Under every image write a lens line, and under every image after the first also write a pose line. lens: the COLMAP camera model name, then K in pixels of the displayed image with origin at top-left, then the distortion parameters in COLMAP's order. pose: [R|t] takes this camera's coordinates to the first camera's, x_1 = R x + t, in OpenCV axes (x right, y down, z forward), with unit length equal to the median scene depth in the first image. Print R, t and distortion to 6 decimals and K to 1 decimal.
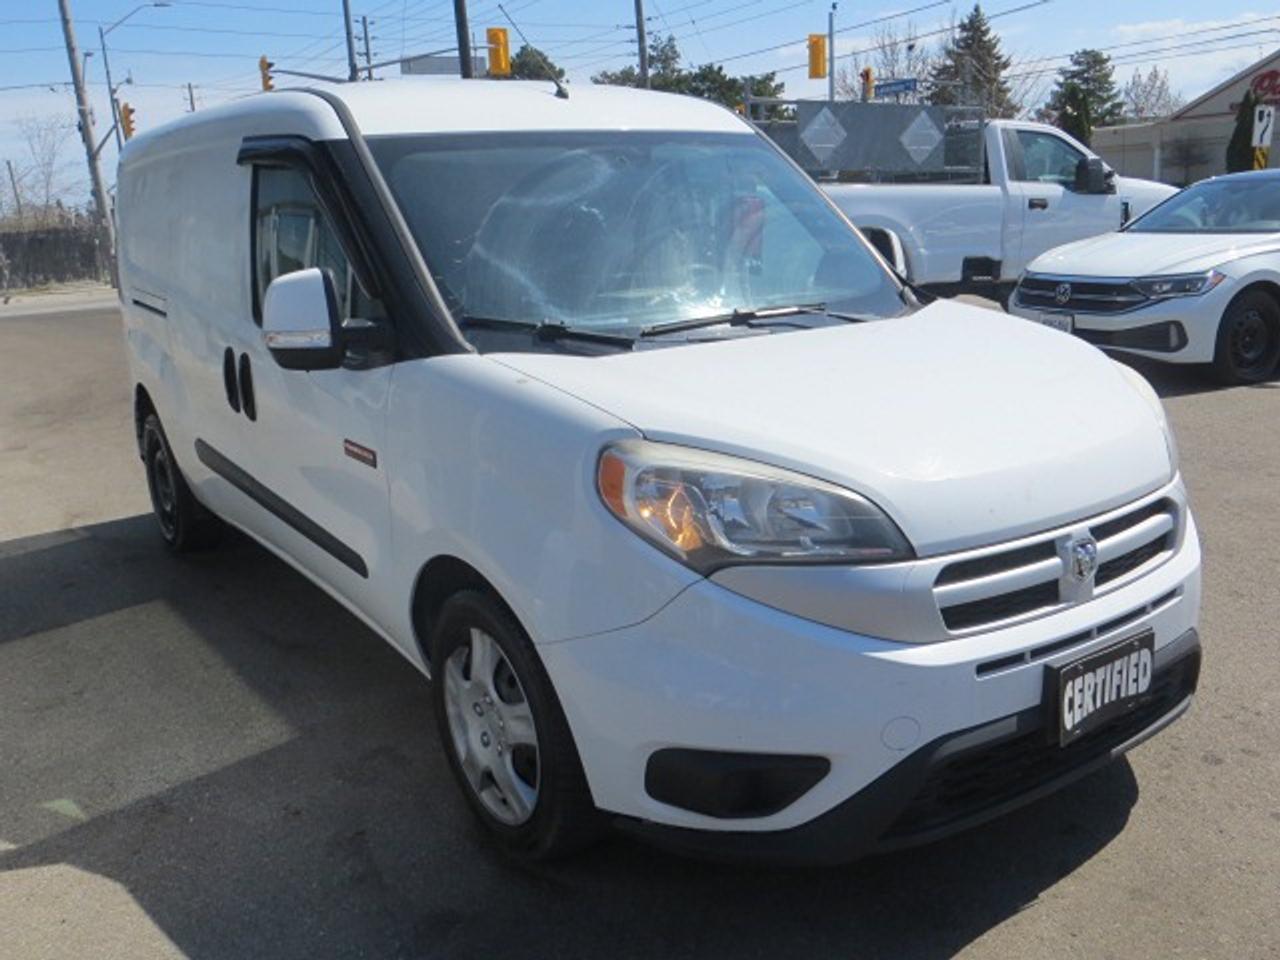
lens RADIAL K [[1182.7, 0, 640.0], [0, 1182.7, 480.0], [0, 0, 1]] dist [-0.046171, 0.006139]
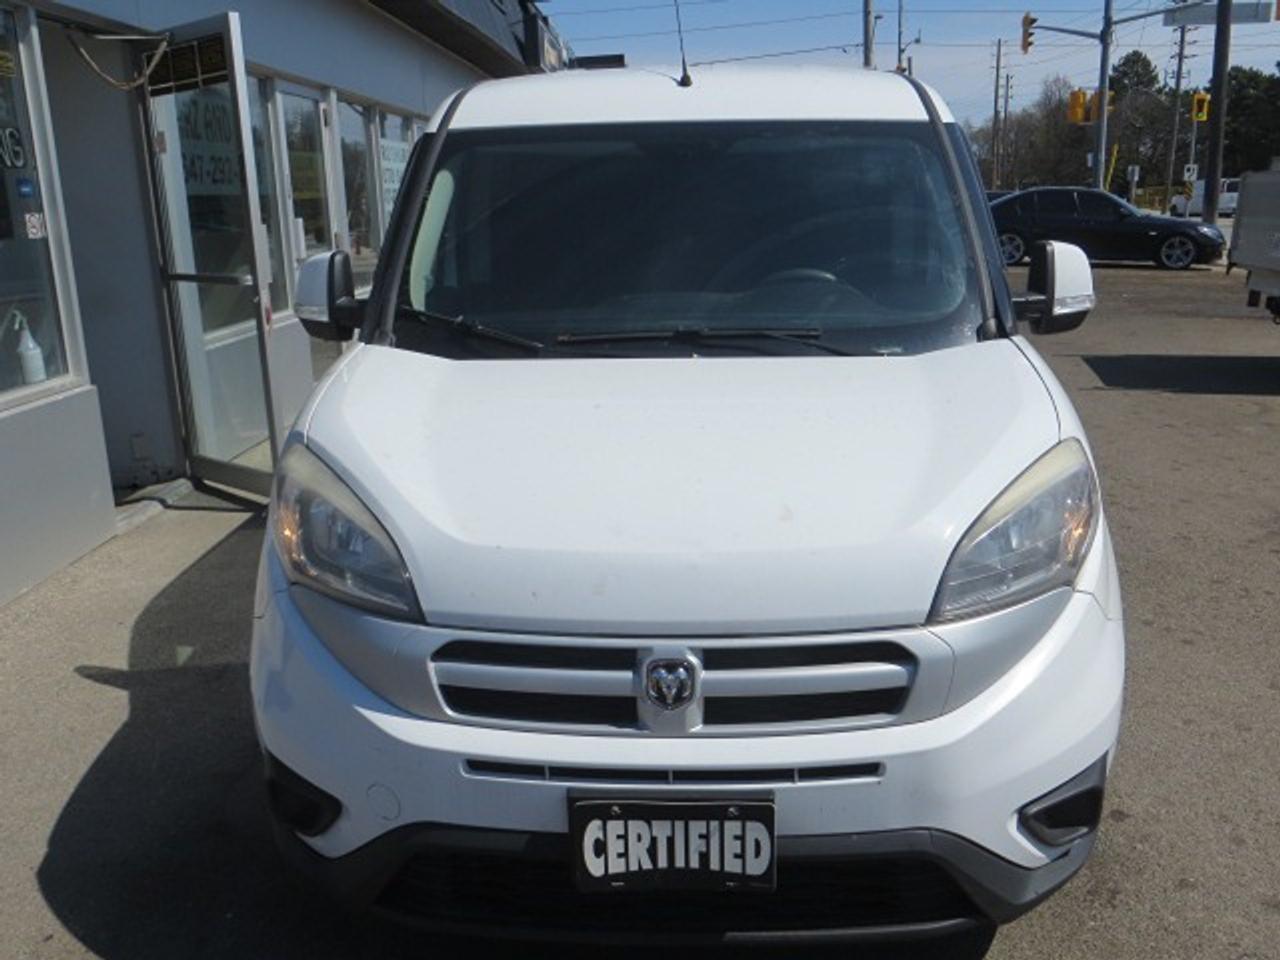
lens RADIAL K [[1134.7, 0, 640.0], [0, 1134.7, 480.0], [0, 0, 1]] dist [0.007190, 0.002508]
pose [[0.788336, 0.184078, -0.587062, 0.762153], [-0.157415, 0.982779, 0.096774, -0.136044], [0.594766, 0.016122, 0.803737, 0.348853]]
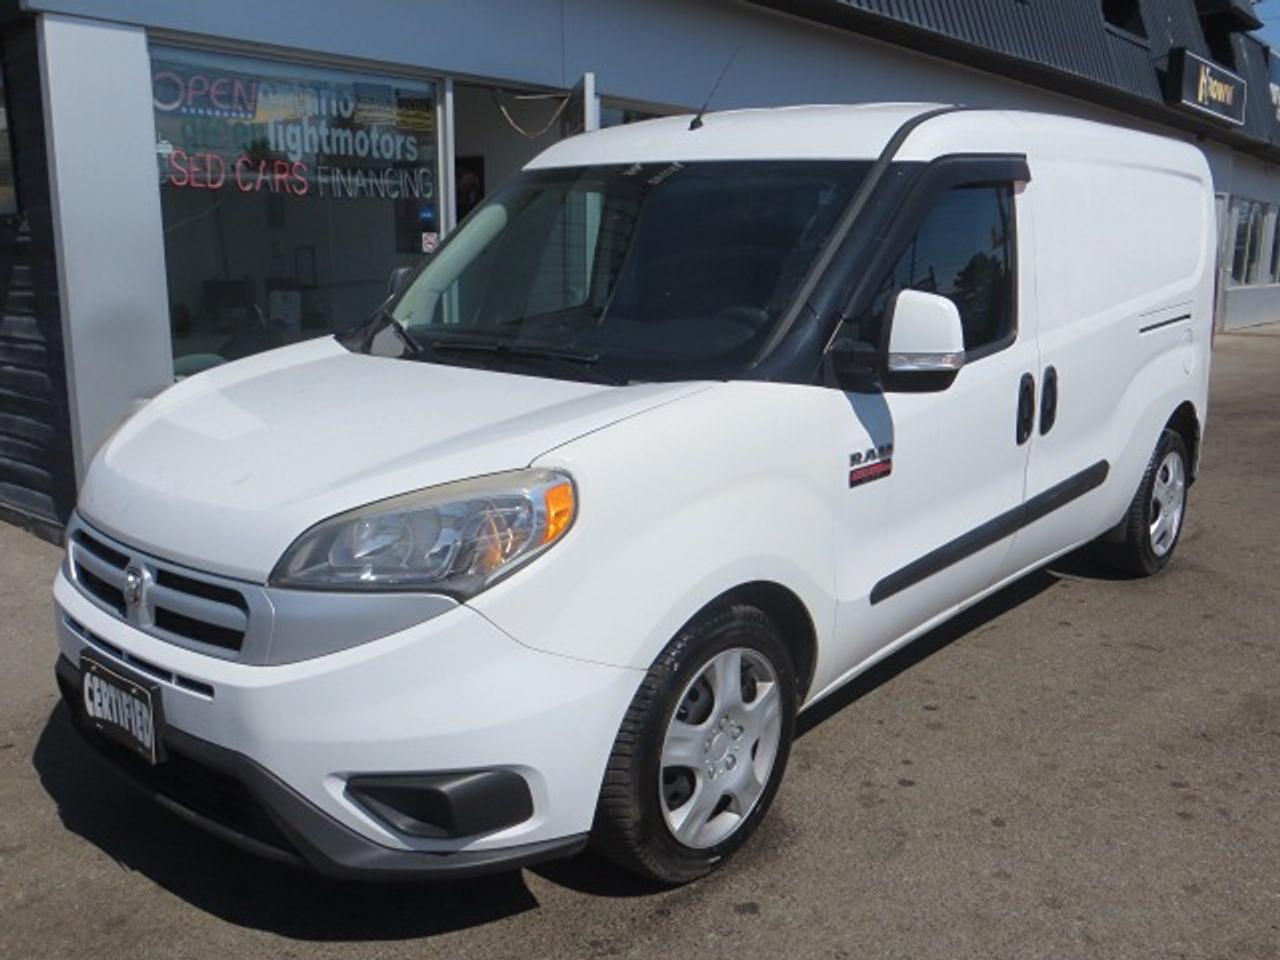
lens RADIAL K [[1136.8, 0, 640.0], [0, 1136.8, 480.0], [0, 0, 1]] dist [-0.017384, 0.013087]
pose [[0.251986, 0.257533, -0.932834, 1.368065], [-0.242952, 0.949903, 0.196616, -0.322830], [0.936738, 0.177090, 0.301930, 1.060939]]
